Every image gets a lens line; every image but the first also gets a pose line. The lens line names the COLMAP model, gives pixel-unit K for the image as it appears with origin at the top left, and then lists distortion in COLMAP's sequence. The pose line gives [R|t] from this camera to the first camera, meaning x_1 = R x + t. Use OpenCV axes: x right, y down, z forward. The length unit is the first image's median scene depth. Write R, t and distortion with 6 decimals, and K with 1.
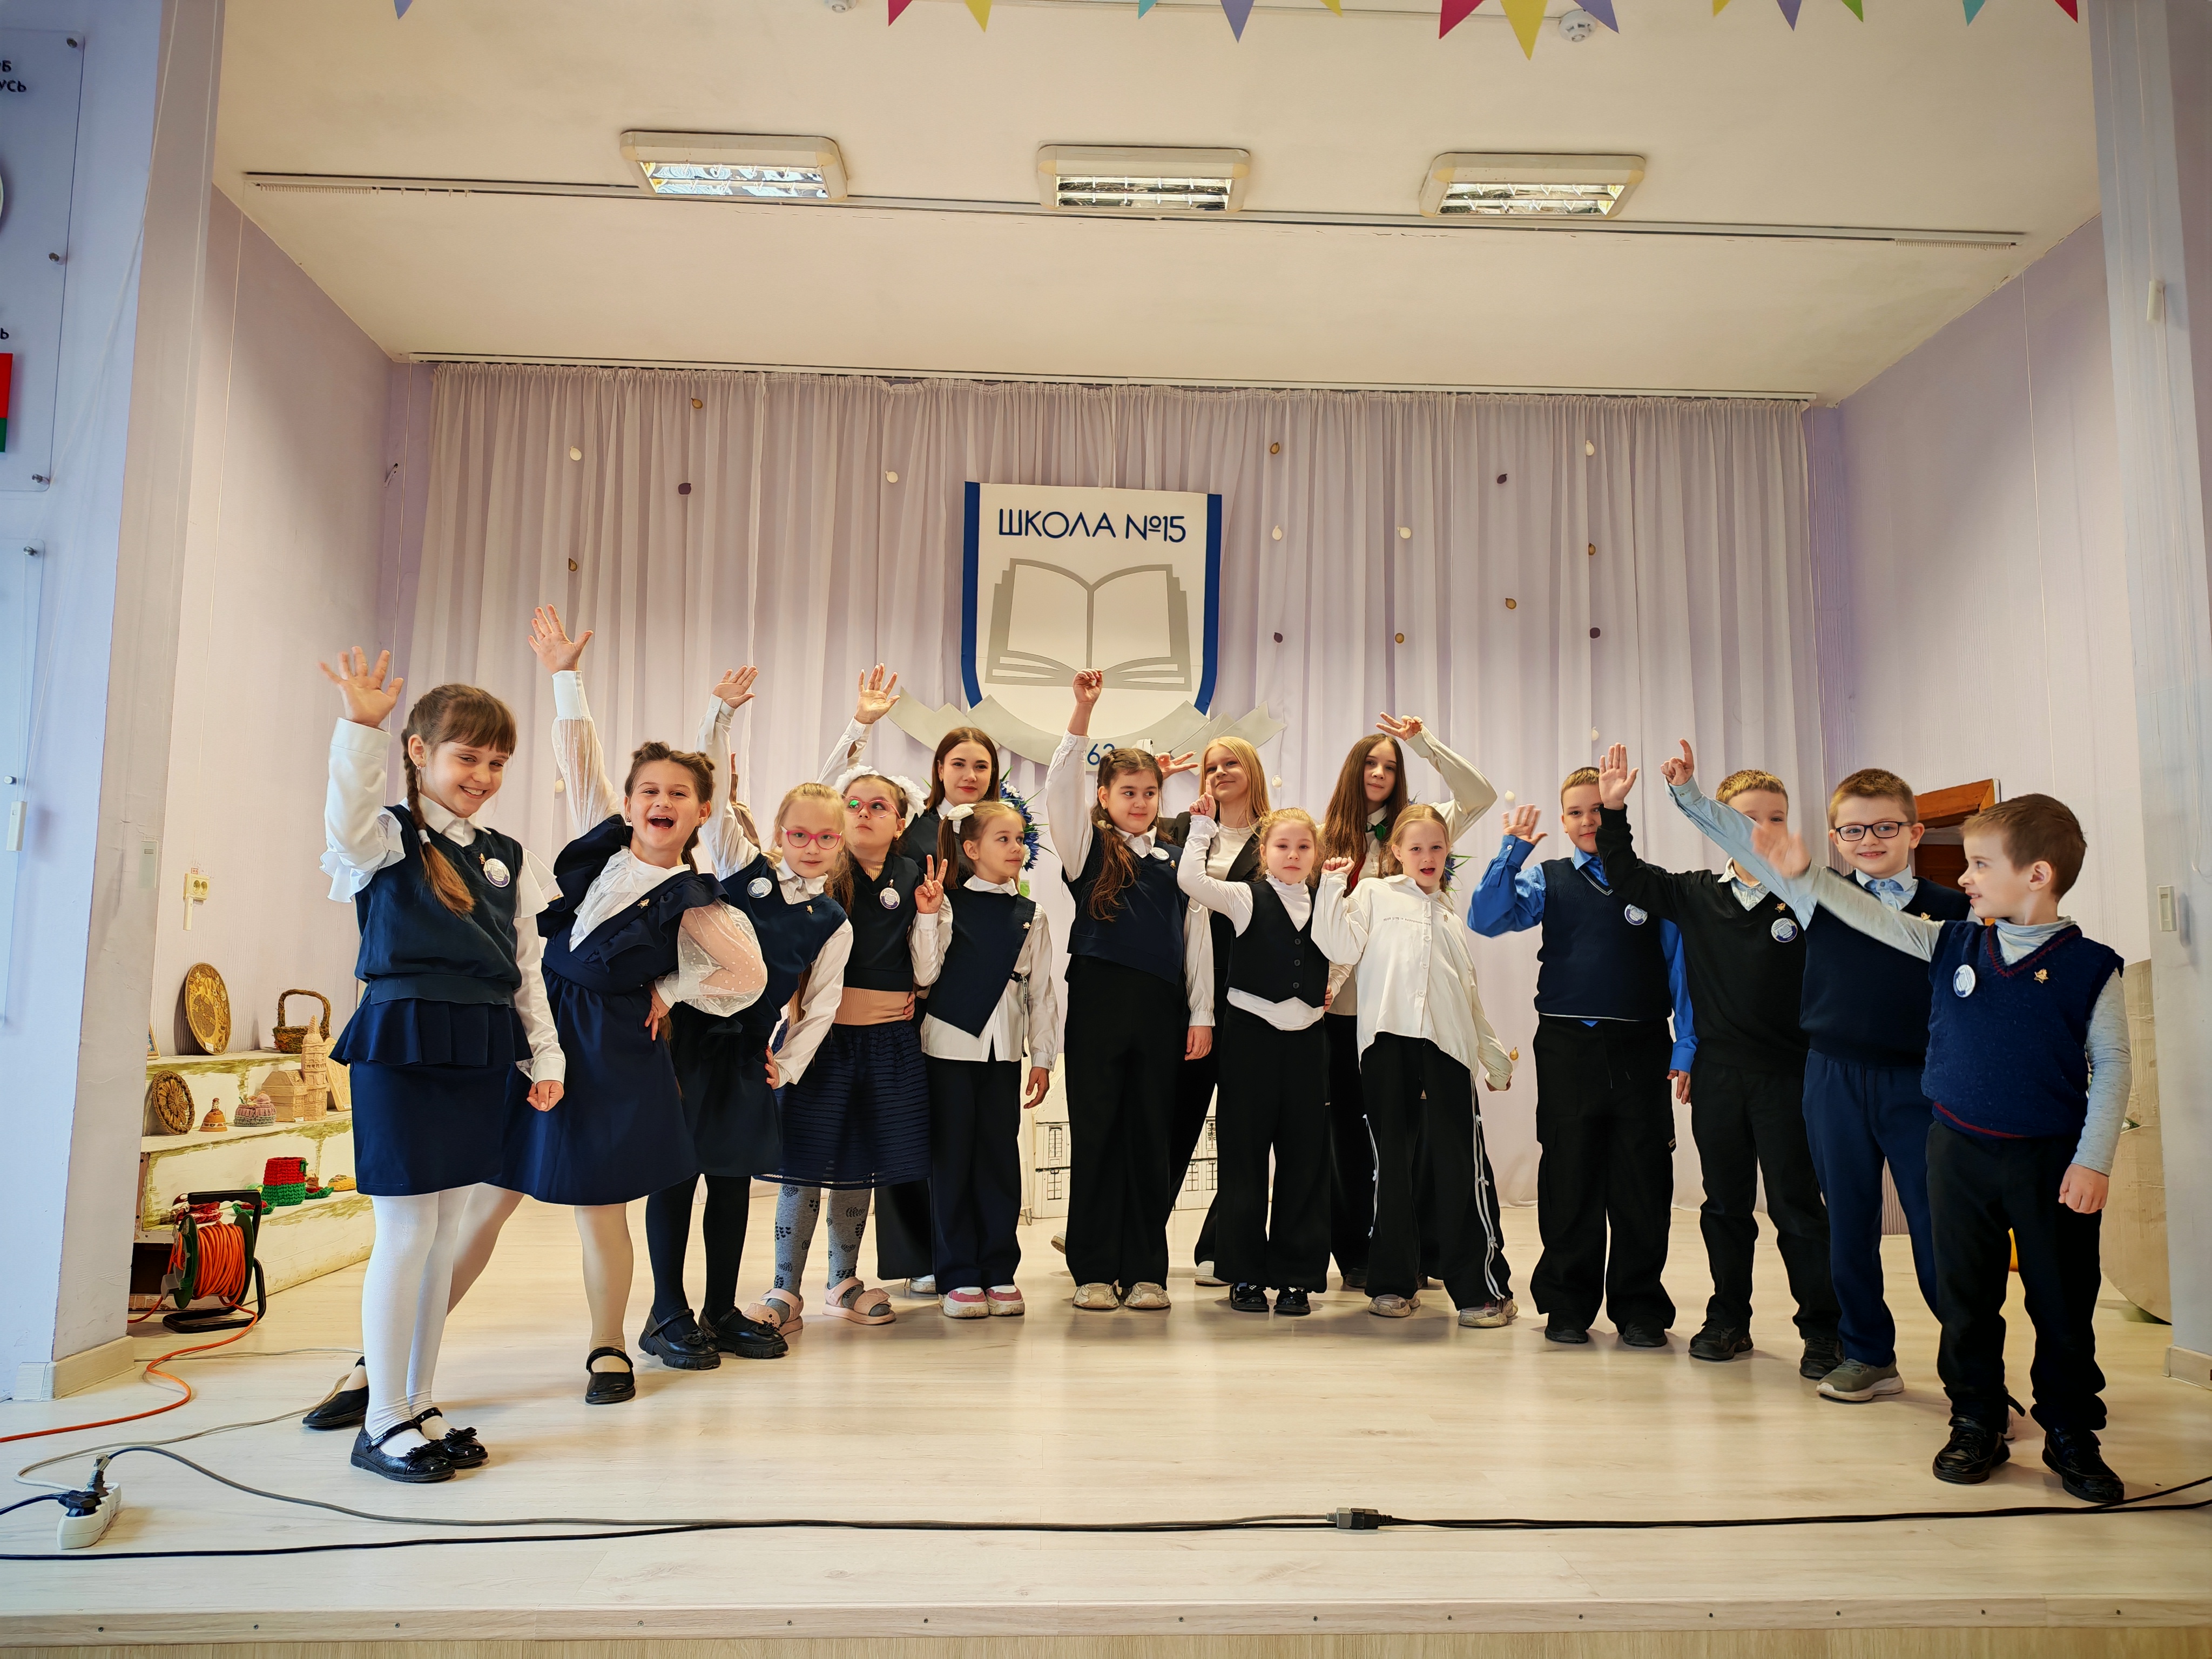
lens RADIAL K [[1526.0, 0, 1123.7], [0, 1526.0, 841.8], [0, 0, 1]] dist [0.053830, -0.057853]
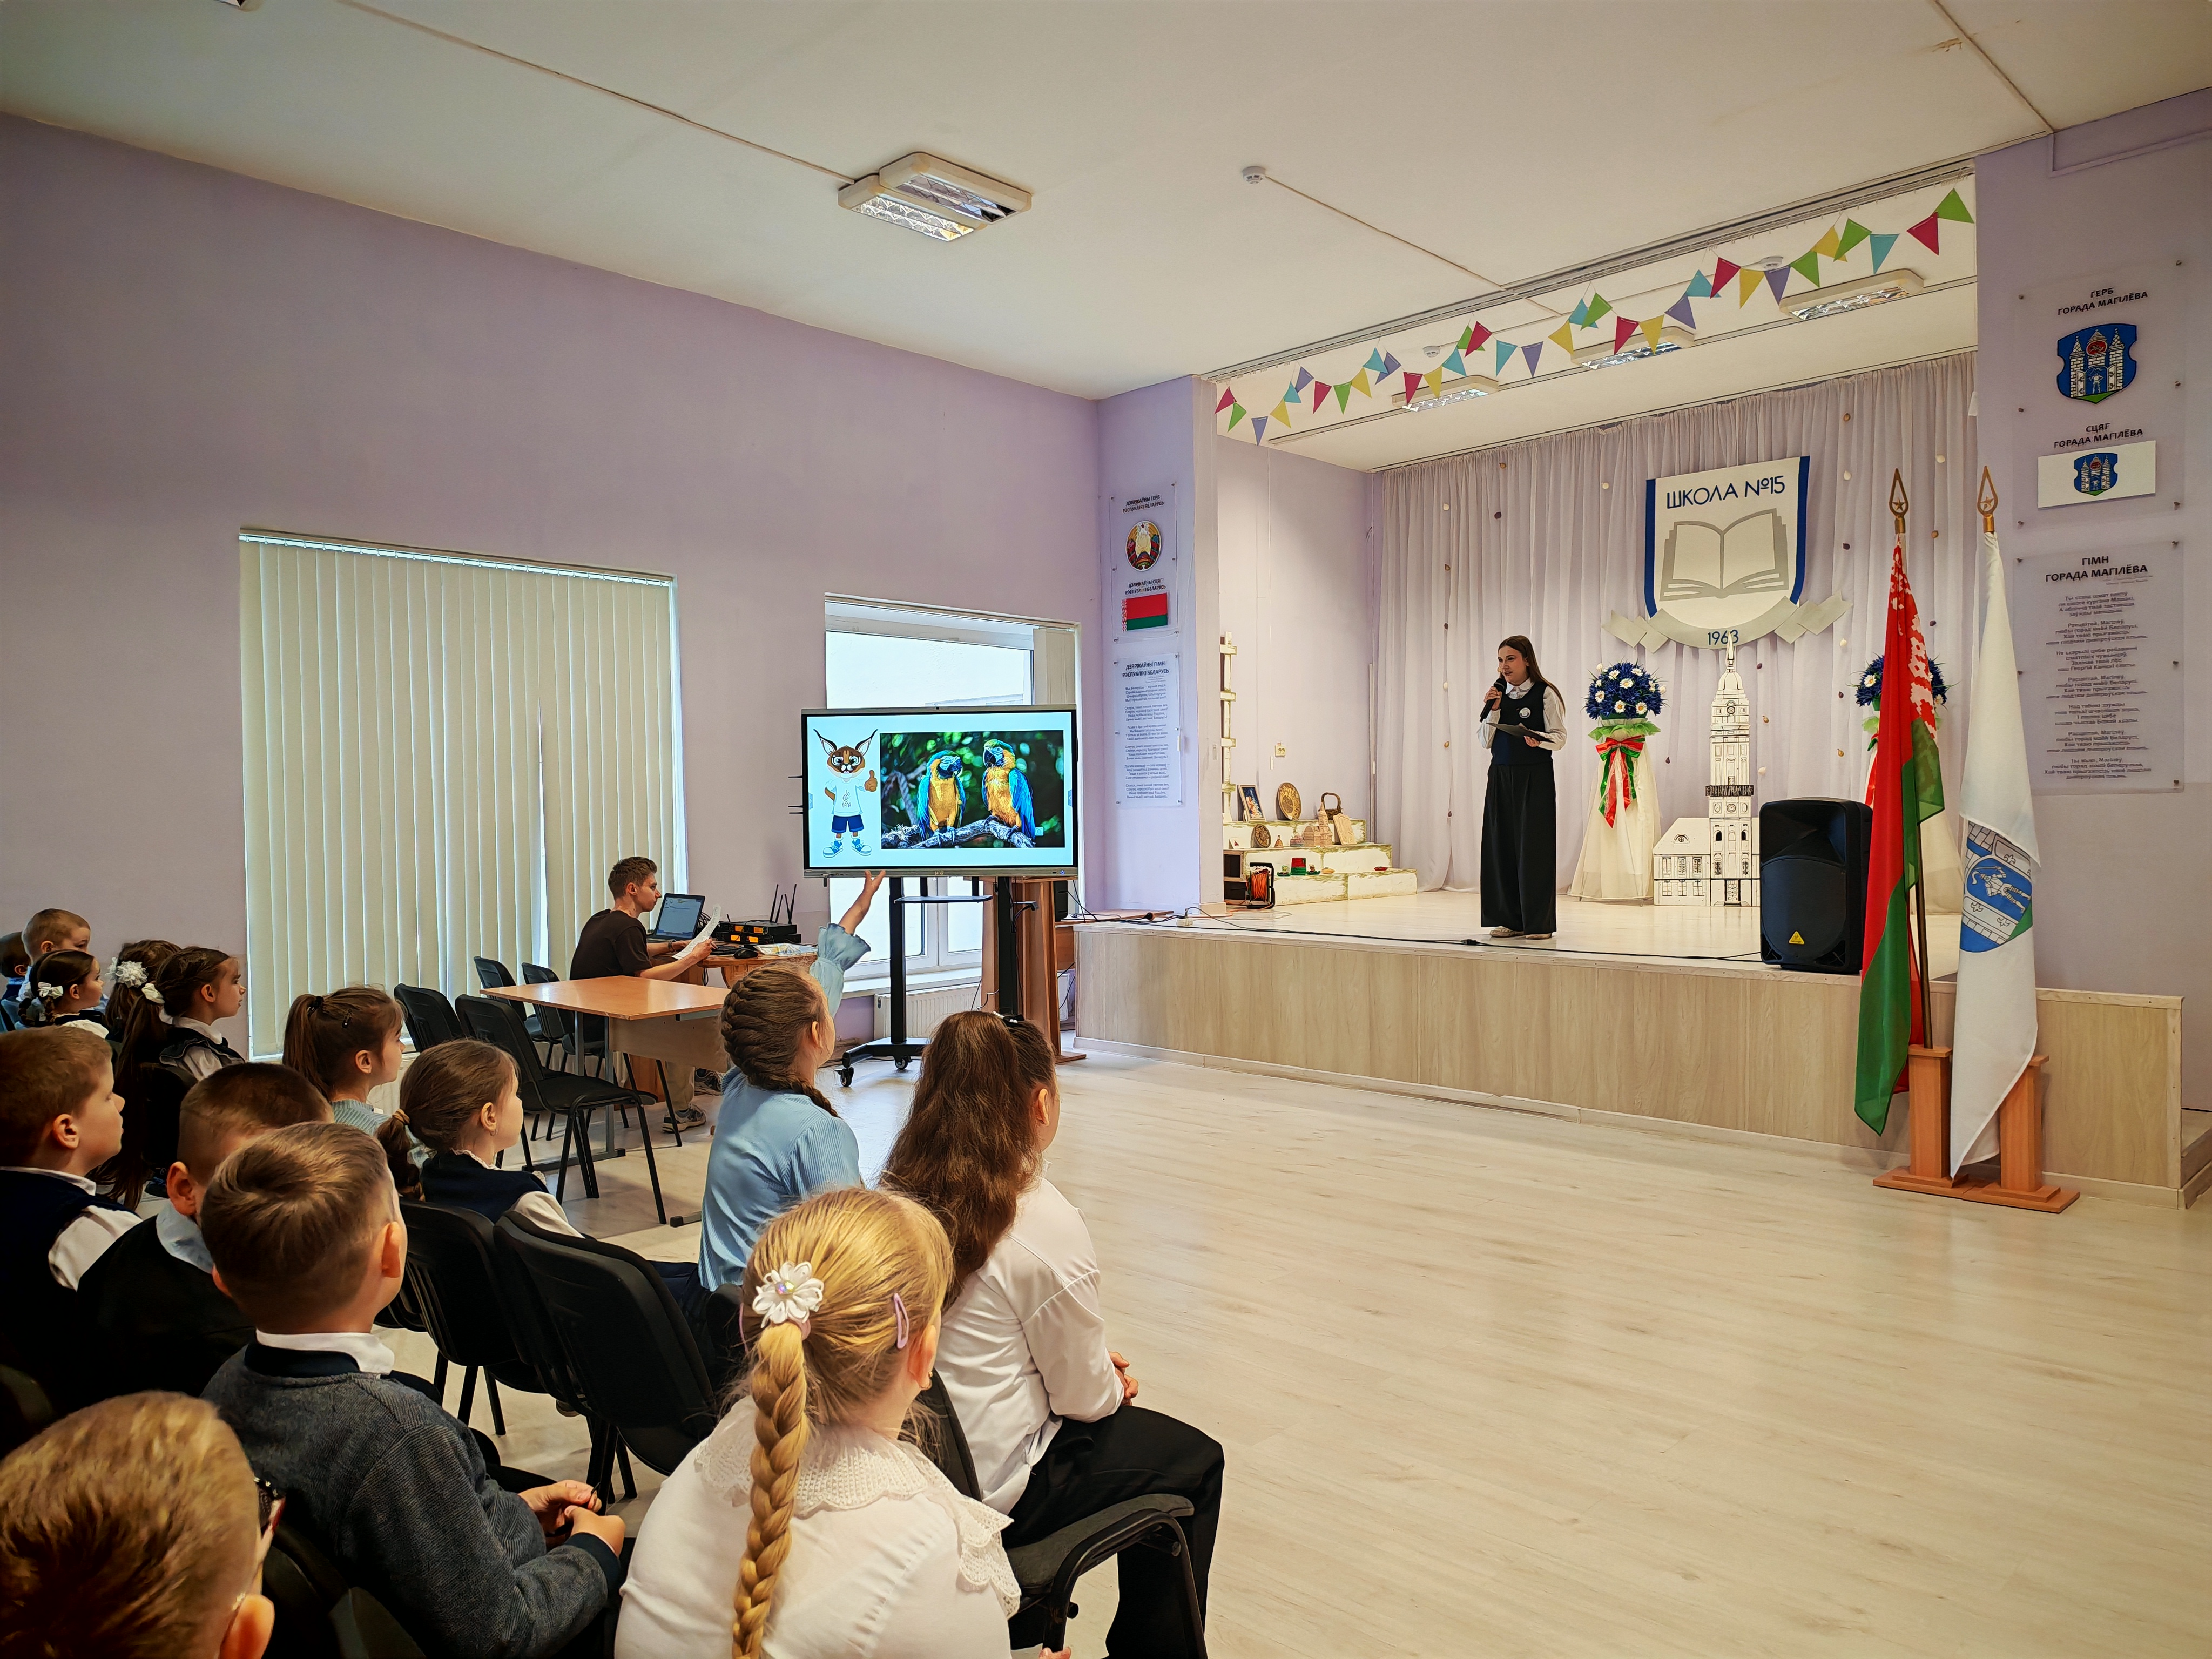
lens RADIAL K [[1526.0, 0, 1091.4], [0, 1526.0, 846.2], [0, 0, 1]] dist [0.053830, -0.057853]
pose [[0.674372, -0.002507, -0.738387, 0.729532], [0.097840, 0.991480, 0.085992, -0.042523], [0.731881, -0.130235, 0.668872, -0.624054]]
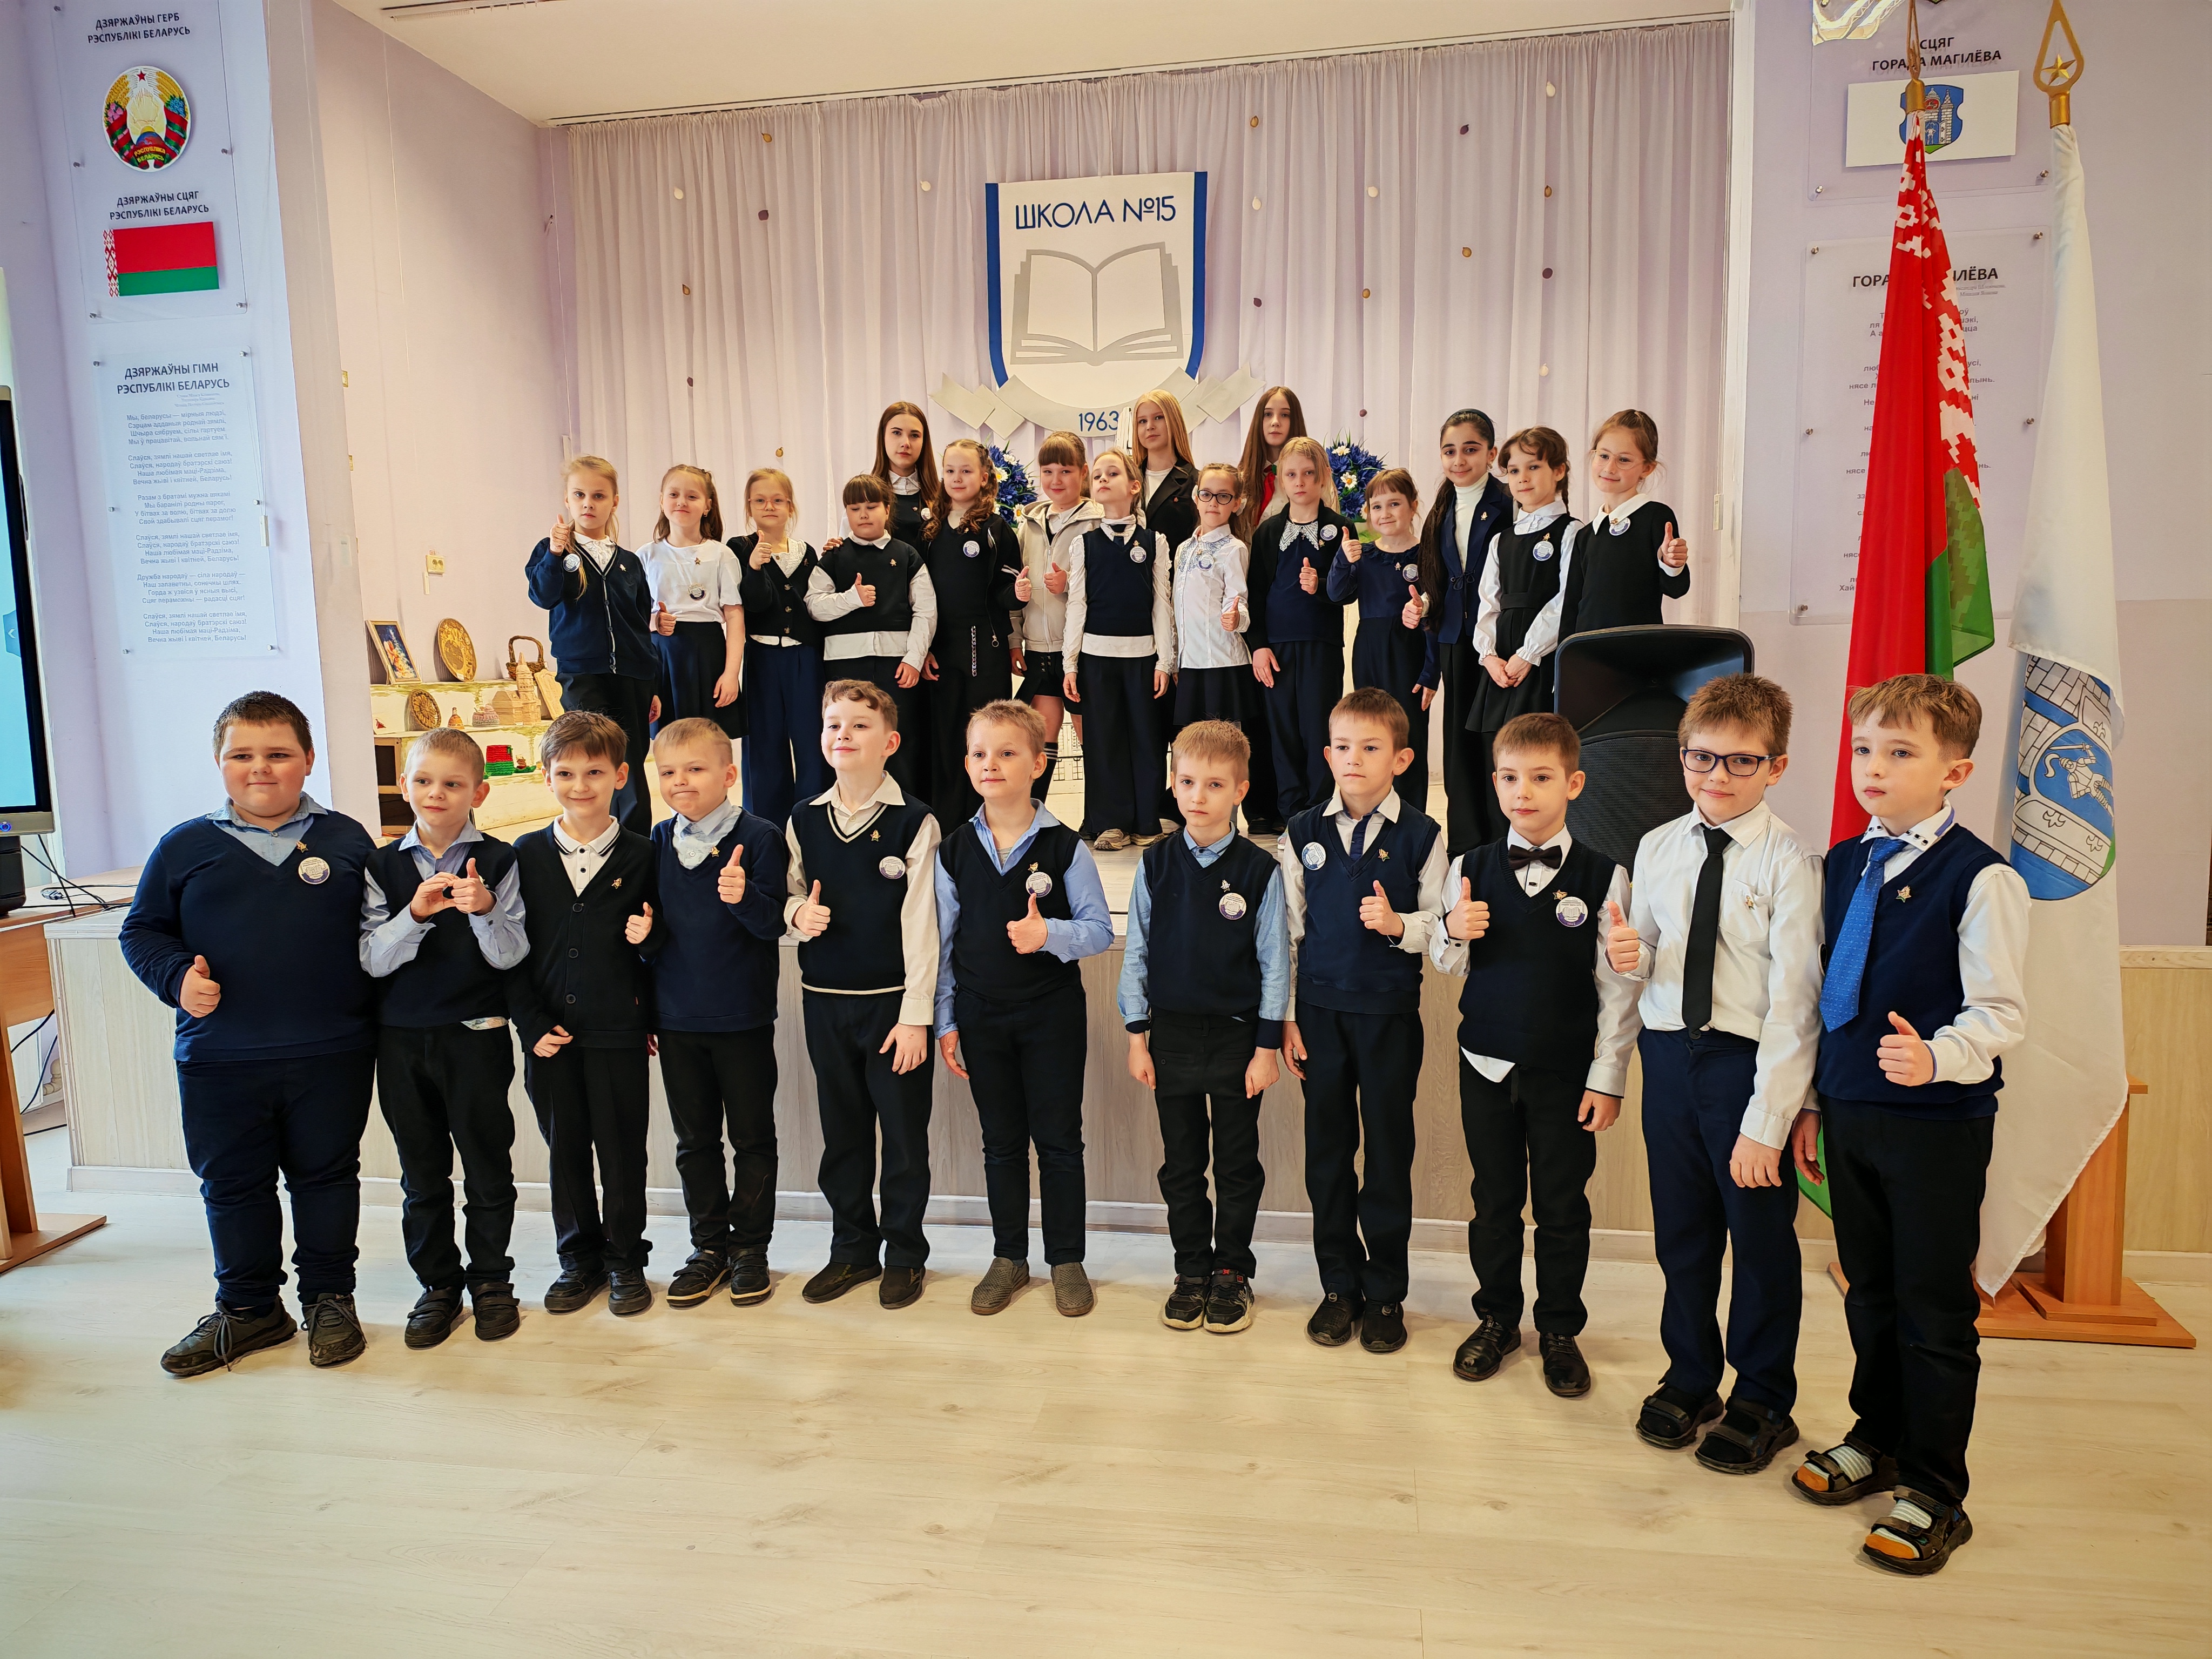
lens RADIAL K [[1526.0, 0, 1113.3], [0, 1526.0, 833.9], [0, 0, 1]] dist [0.053830, -0.057853]
pose [[0.974811, -0.005635, -0.222963, 0.250175], [0.055263, 0.974610, 0.216981, -0.001014], [0.216079, -0.223837, 0.950372, -0.205876]]
